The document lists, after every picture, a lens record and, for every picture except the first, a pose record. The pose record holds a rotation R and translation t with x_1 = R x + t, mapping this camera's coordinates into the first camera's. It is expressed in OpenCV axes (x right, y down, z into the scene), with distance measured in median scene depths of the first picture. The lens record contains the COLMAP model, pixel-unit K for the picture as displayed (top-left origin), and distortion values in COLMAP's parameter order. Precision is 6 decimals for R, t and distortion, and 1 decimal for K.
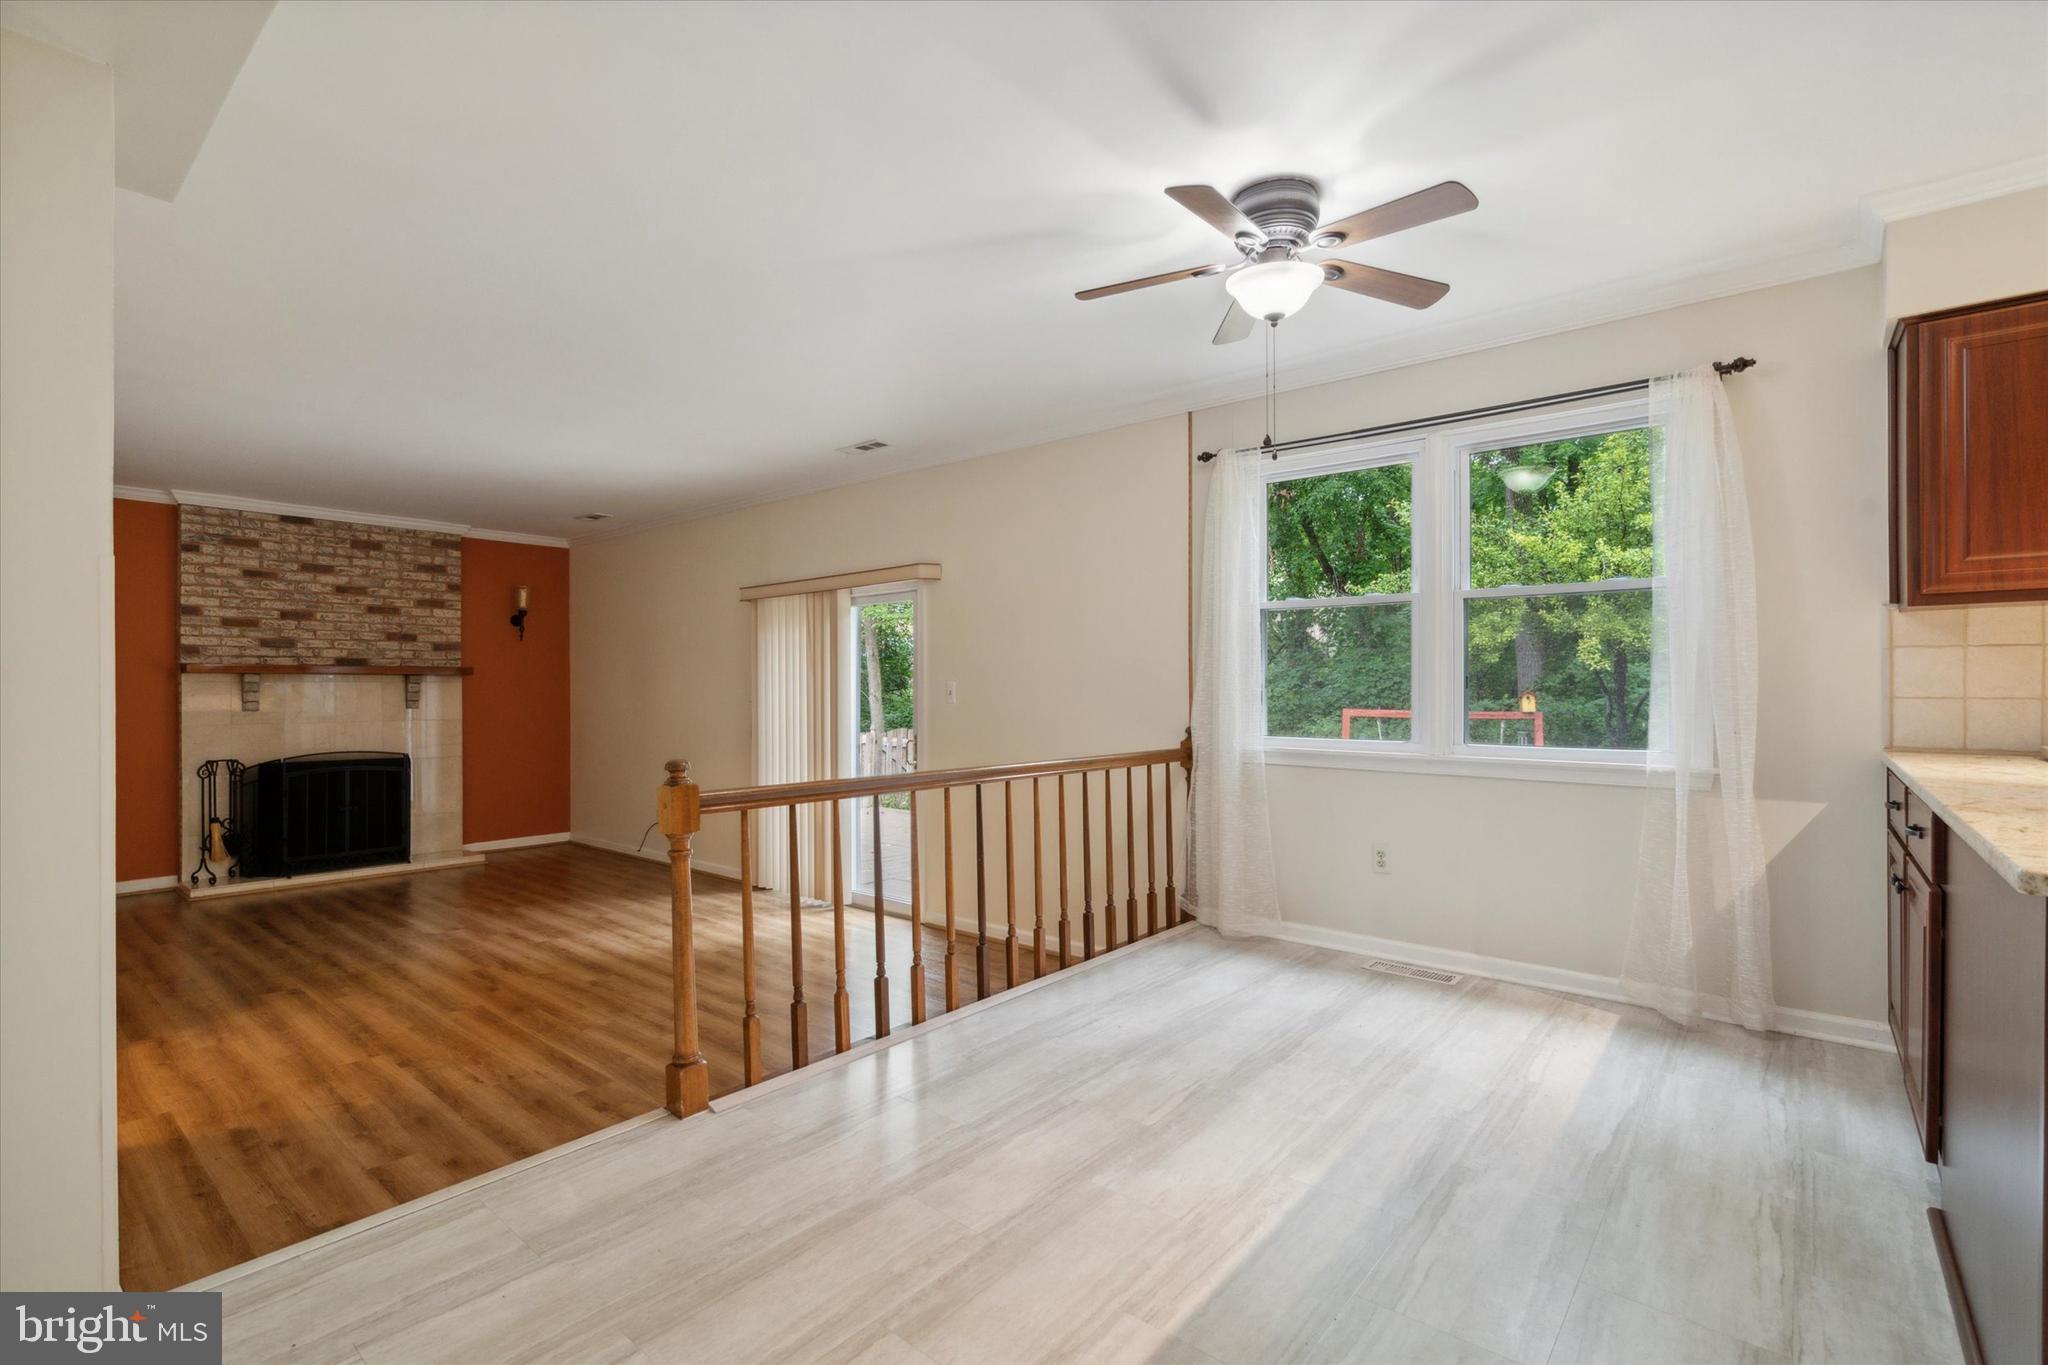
lens RADIAL K [[934.2, 0, 1007.8], [0, 934.2, 687.0], [0, 0, 1]] dist [-0.002221, 0.001257]
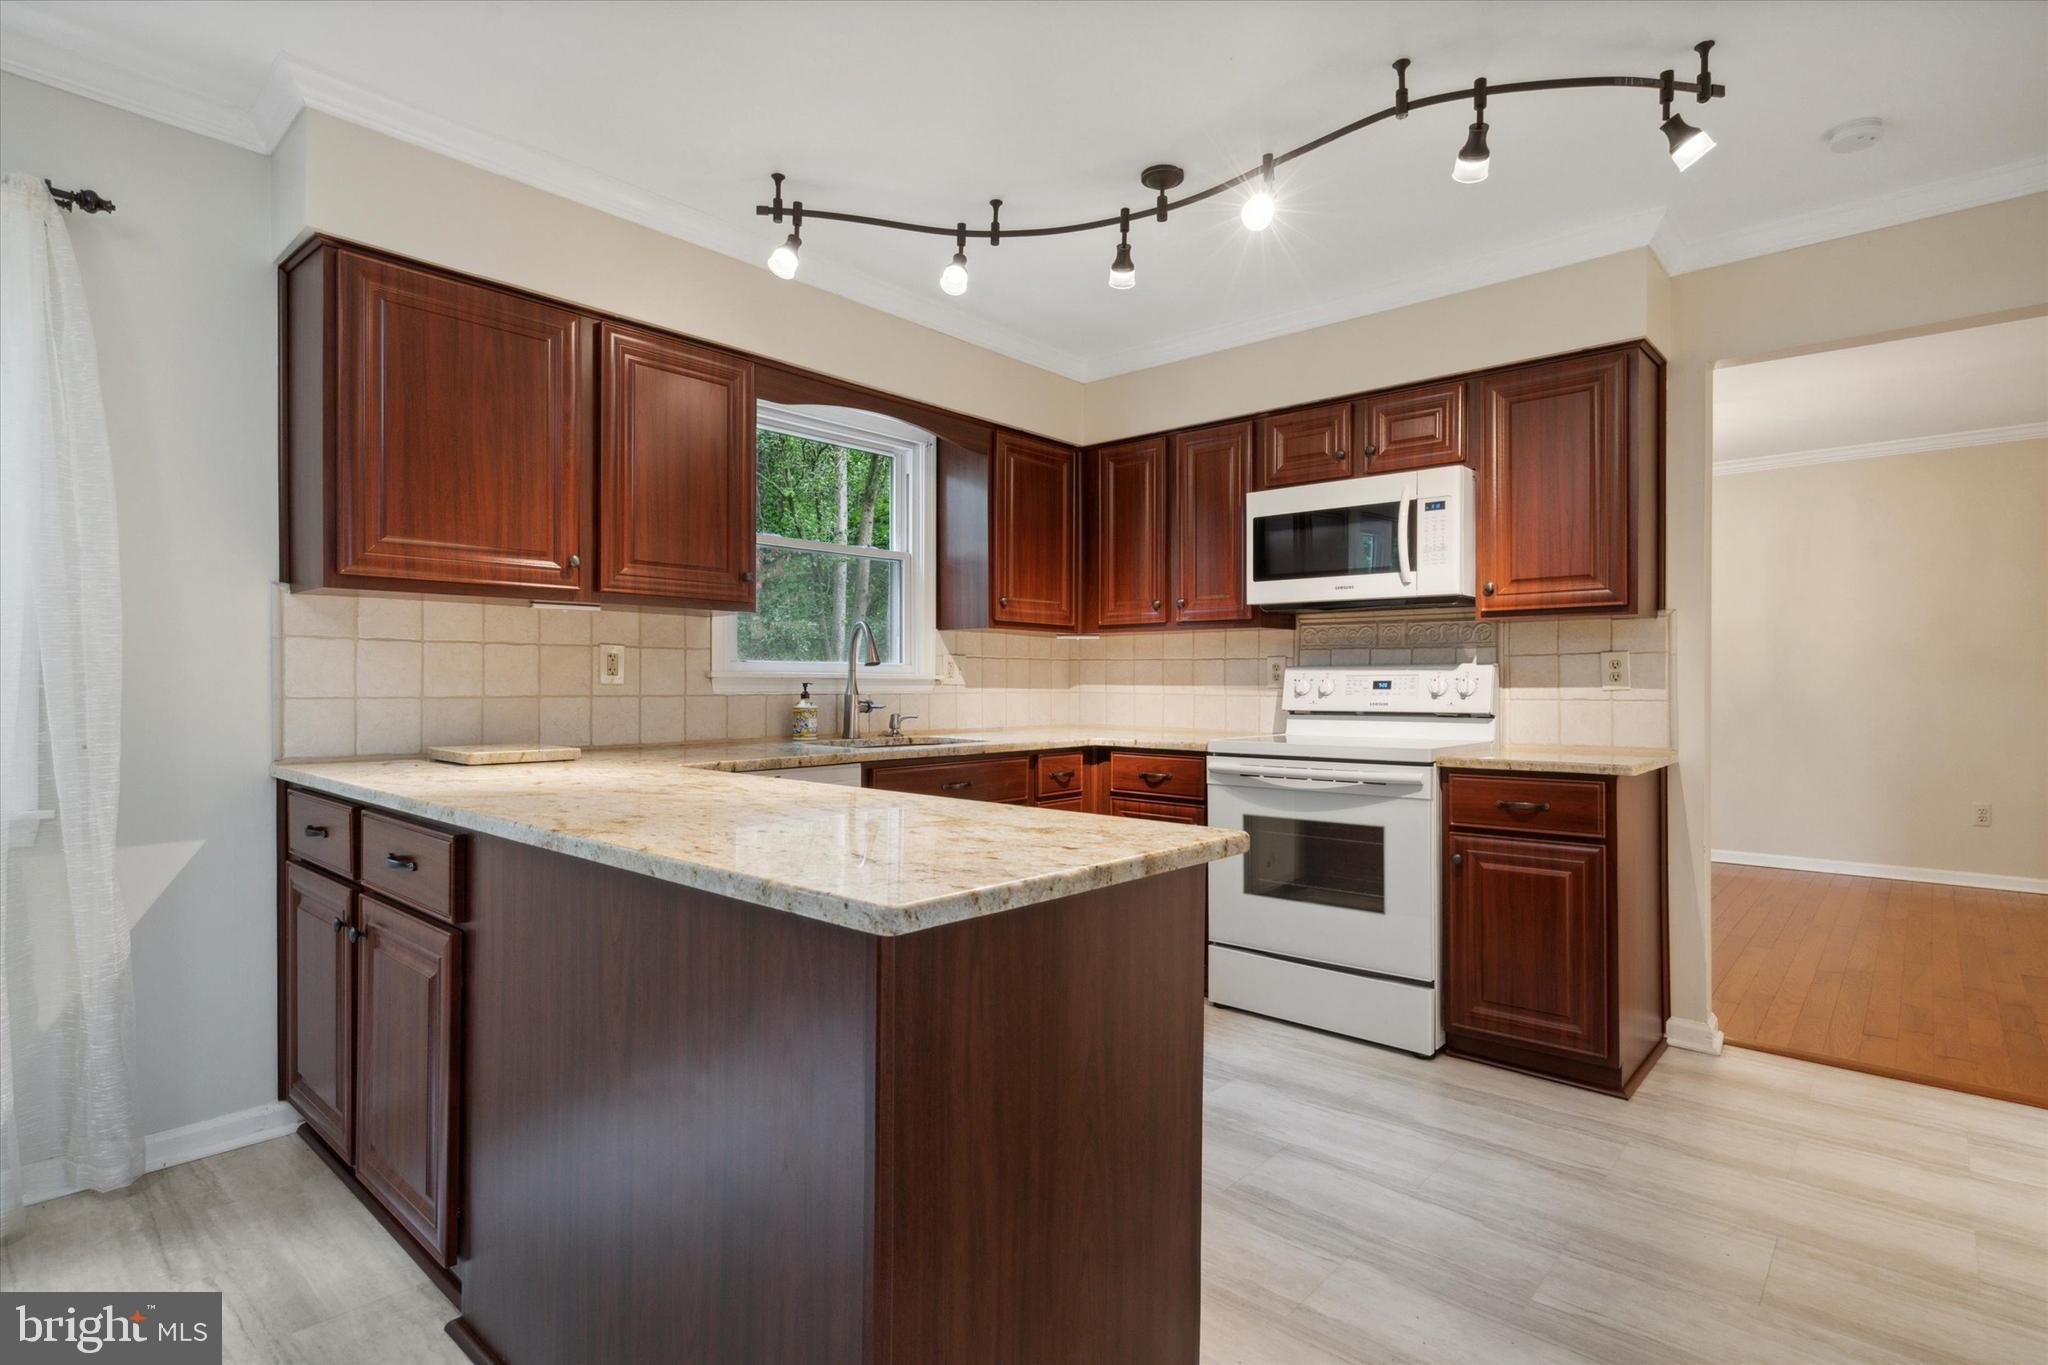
lens RADIAL K [[1014.5, 0, 1024.3], [0, 1014.5, 688.4], [0, 0, 1]] dist [0.000501, 0.001480]
pose [[0.020780, 0.002101, 0.999782, 0.032916], [-0.001928, 0.999996, -0.002061, 0.001439], [-0.999782, -0.001884, 0.020784, 0.144894]]
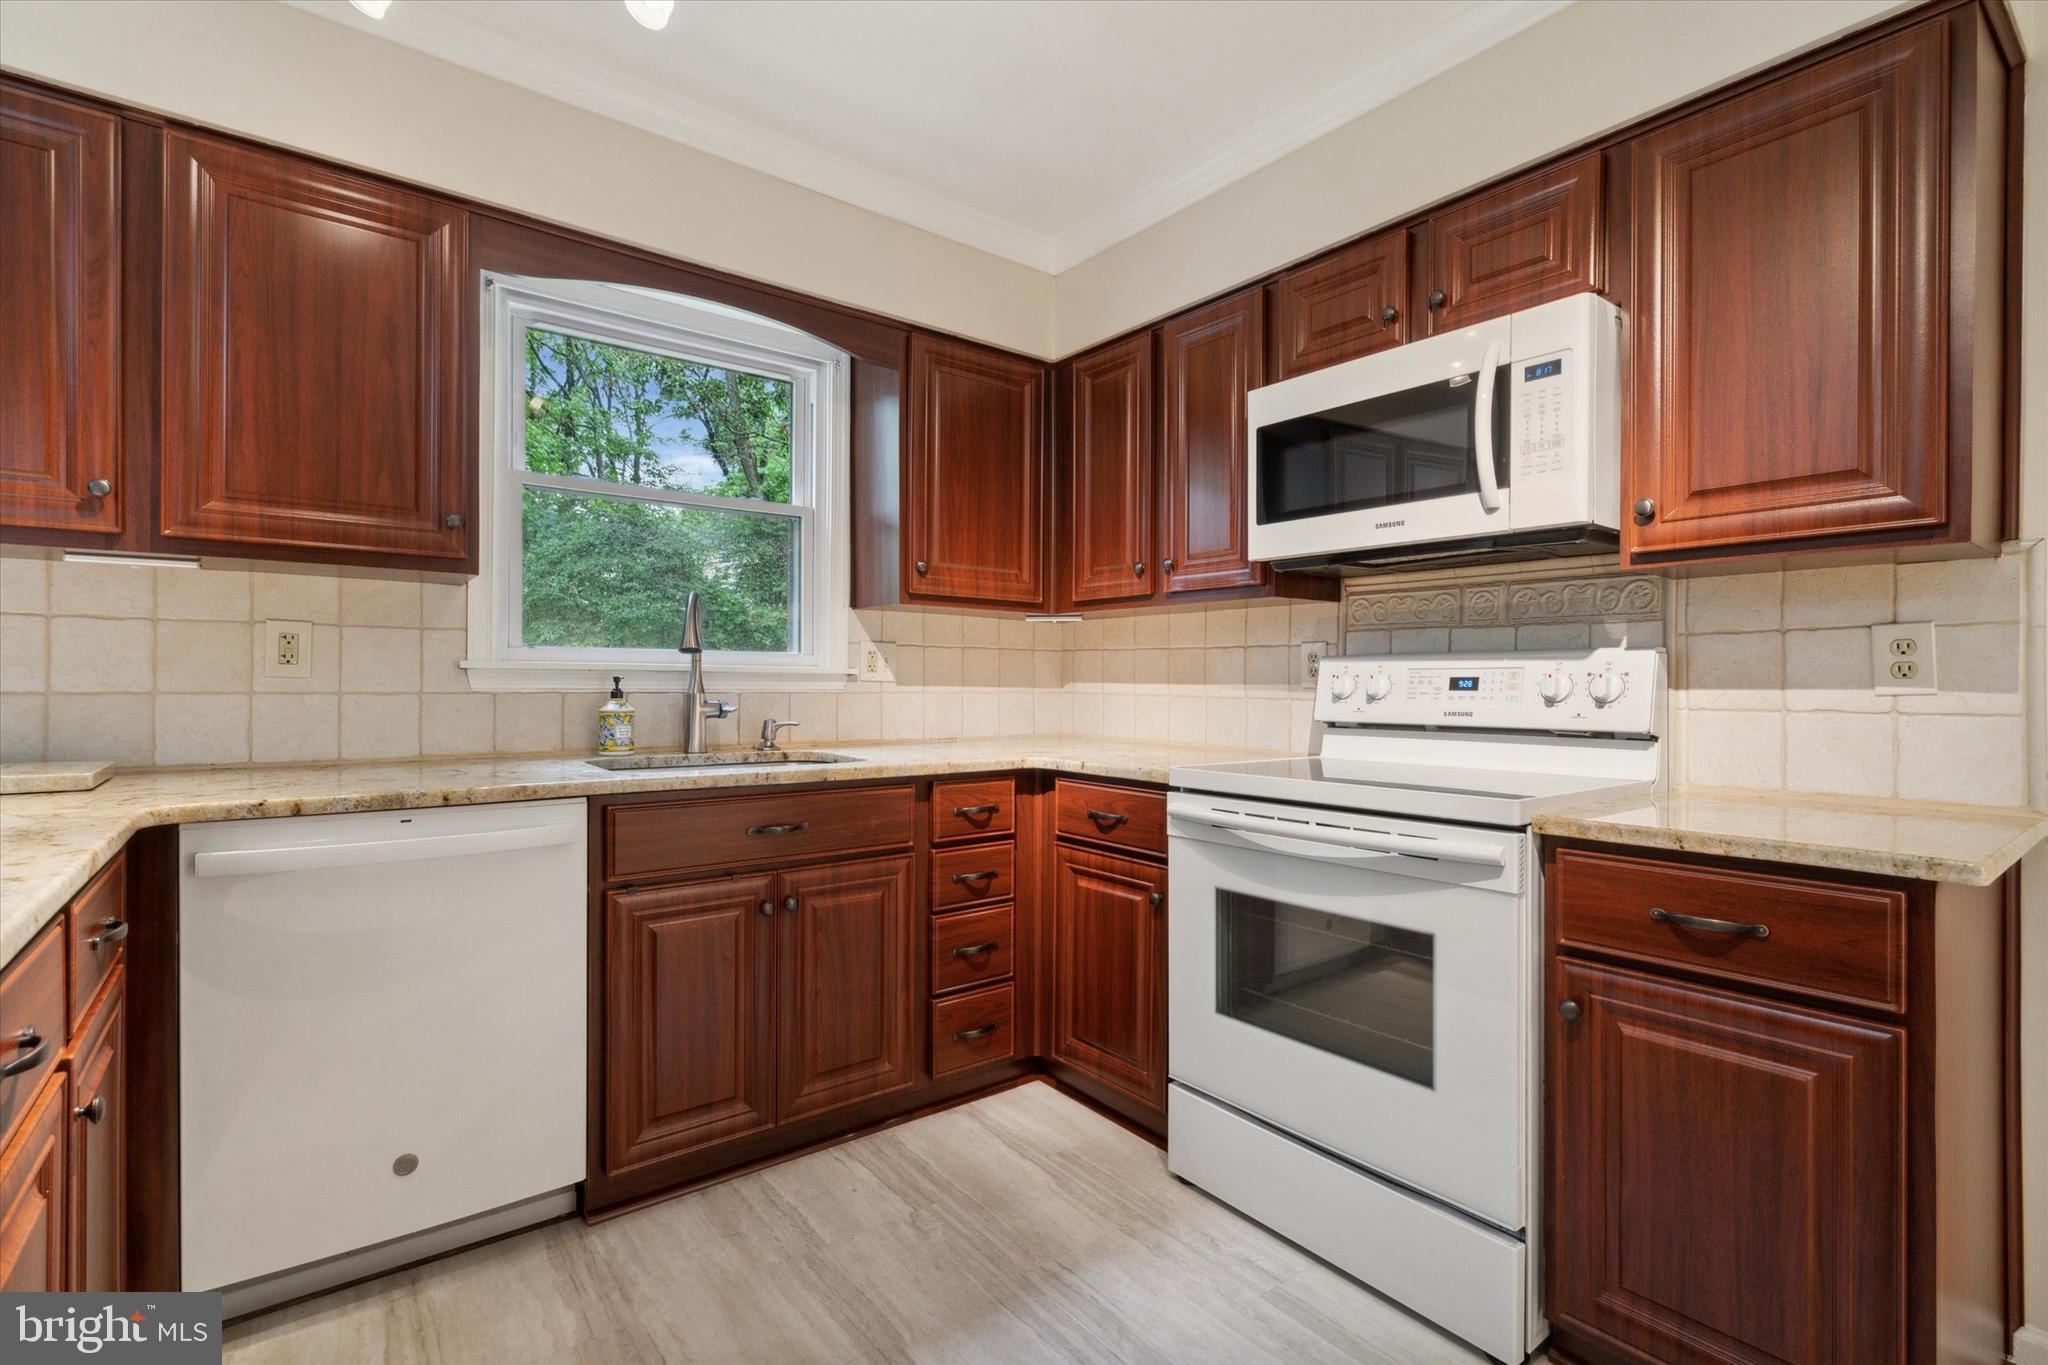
lens RADIAL K [[934.2, 0, 1024.0], [0, 934.2, 689.8], [0, 0, 1]] dist [-0.002221, 0.001257]
pose [[0.202099, 0.001095, 0.979365, 0.248553], [-0.008046, 0.999967, 0.000542, 0.001129], [-0.979332, -0.007990, 0.202101, 0.042980]]
